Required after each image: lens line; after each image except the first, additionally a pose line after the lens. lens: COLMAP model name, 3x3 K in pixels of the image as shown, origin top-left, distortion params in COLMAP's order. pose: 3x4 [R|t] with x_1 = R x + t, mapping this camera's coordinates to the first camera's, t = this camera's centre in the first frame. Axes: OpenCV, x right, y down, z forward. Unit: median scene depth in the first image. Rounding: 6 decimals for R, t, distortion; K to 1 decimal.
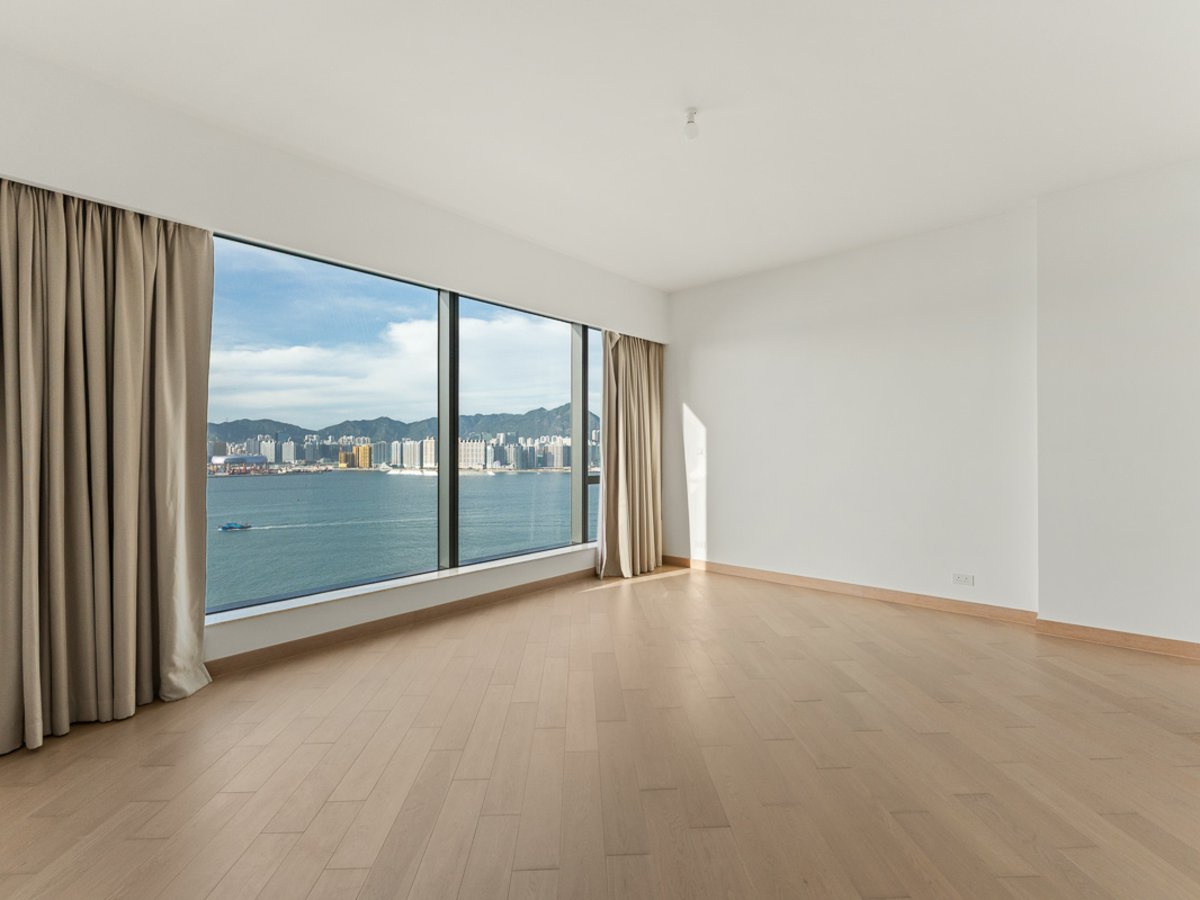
lens RADIAL K [[592.3, 0, 600.0], [0, 592.3, 450.0], [0, 0, 1]] dist [0.000720, 0.000137]
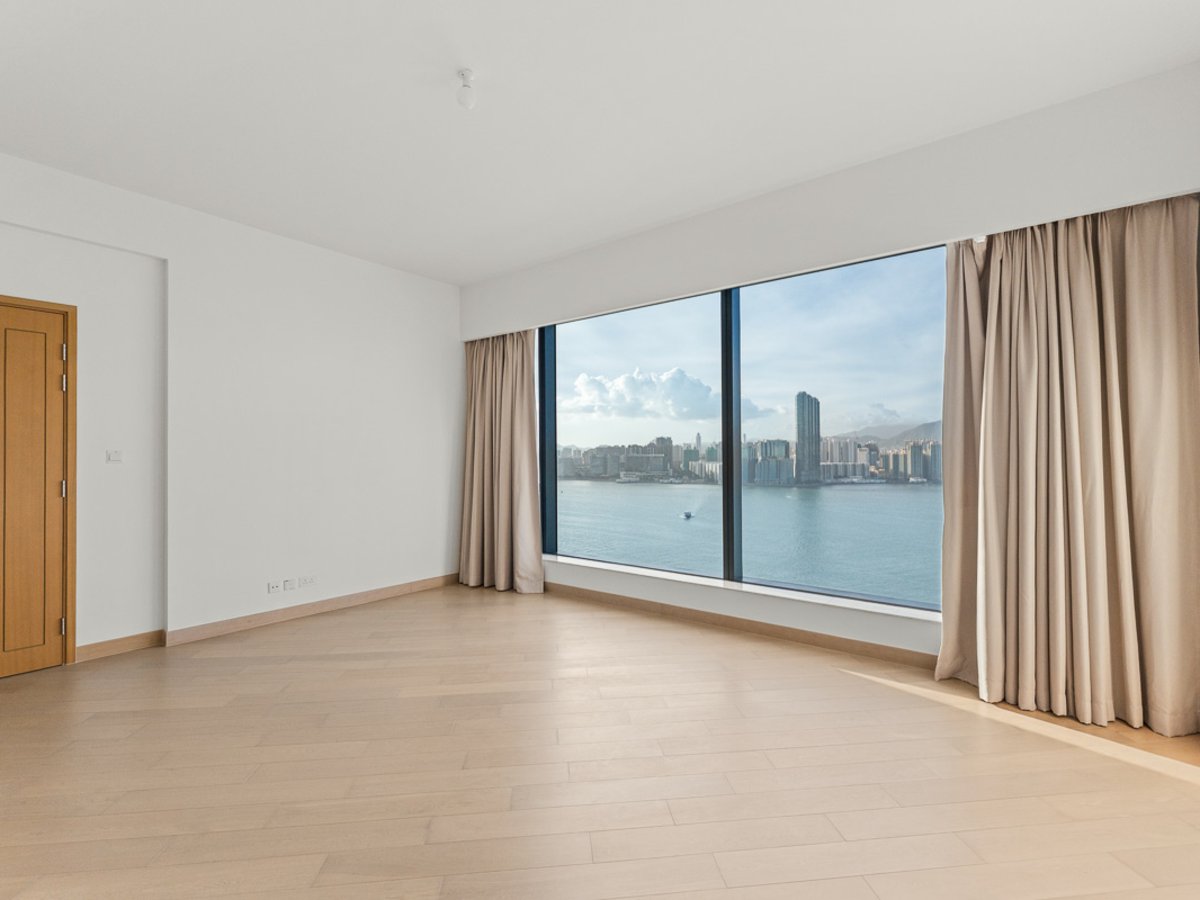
lens RADIAL K [[567.1, 0, 586.2], [0, 567.1, 447.9], [0, 0, 1]] dist [-0.001676, -0.000116]
pose [[-0.003298, -0.008986, -0.999954, 0.601487], [0.003113, 0.999955, -0.008996, -0.003162], [0.999990, -0.003142, -0.003270, 0.715123]]
